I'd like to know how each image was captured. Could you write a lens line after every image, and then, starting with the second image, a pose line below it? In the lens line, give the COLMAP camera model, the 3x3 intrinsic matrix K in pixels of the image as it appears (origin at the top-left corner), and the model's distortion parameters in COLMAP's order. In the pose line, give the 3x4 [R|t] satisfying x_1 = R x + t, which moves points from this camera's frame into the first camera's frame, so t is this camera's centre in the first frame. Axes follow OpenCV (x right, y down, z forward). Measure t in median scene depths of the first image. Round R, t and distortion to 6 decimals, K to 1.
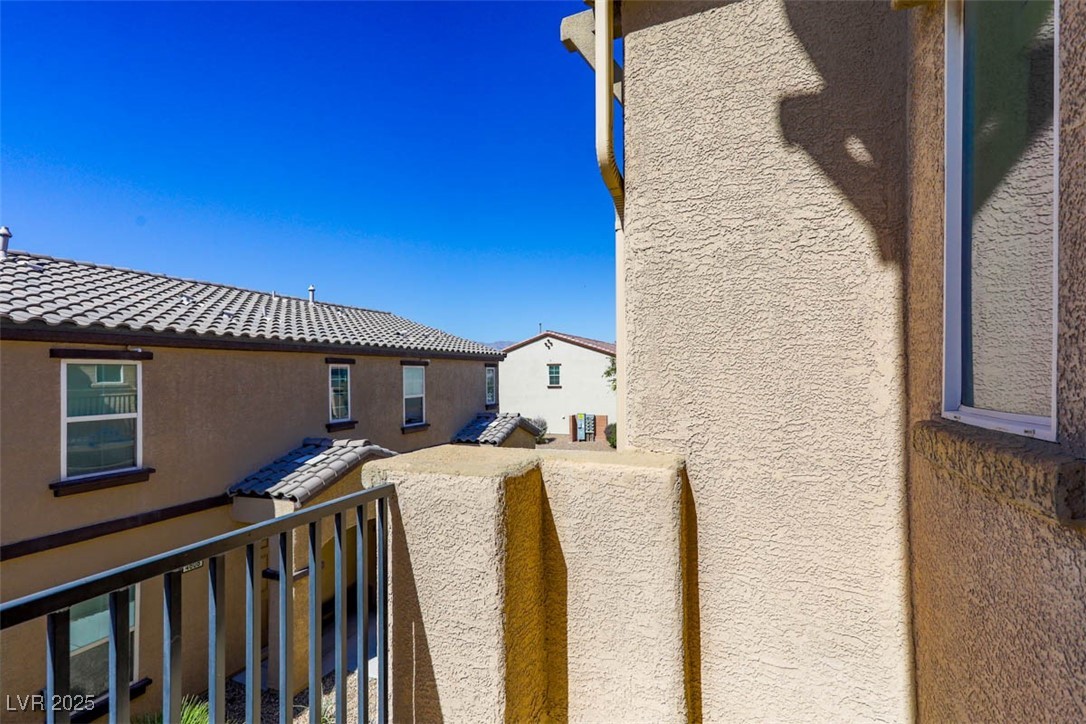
lens RADIAL K [[527.7, 0, 546.4], [0, 527.7, 364.2], [0, 0, 1]] dist [-0.003973, -0.000236]
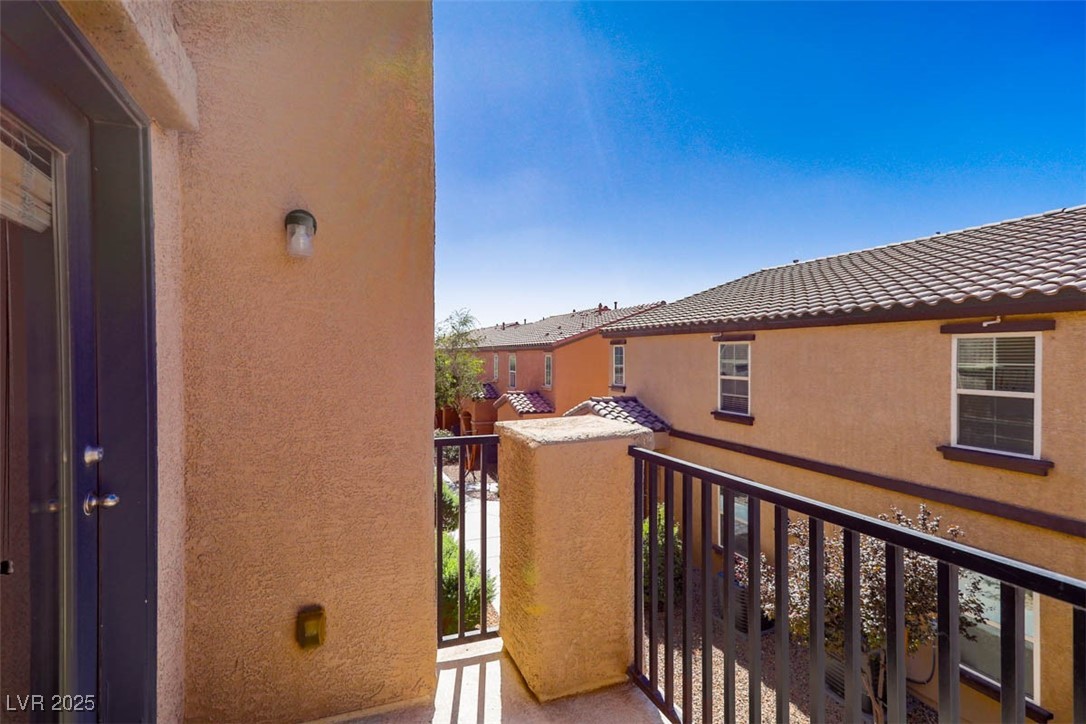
lens RADIAL K [[548.7, 0, 543.0], [0, 548.7, 362.0], [0, 0, 1]] dist [0.002452, 0.000452]
pose [[-0.754954, 0.022237, -0.655400, 0.464740], [0.020655, 0.999735, 0.010127, 0.018436], [0.655452, -0.005892, -0.755214, 1.309709]]
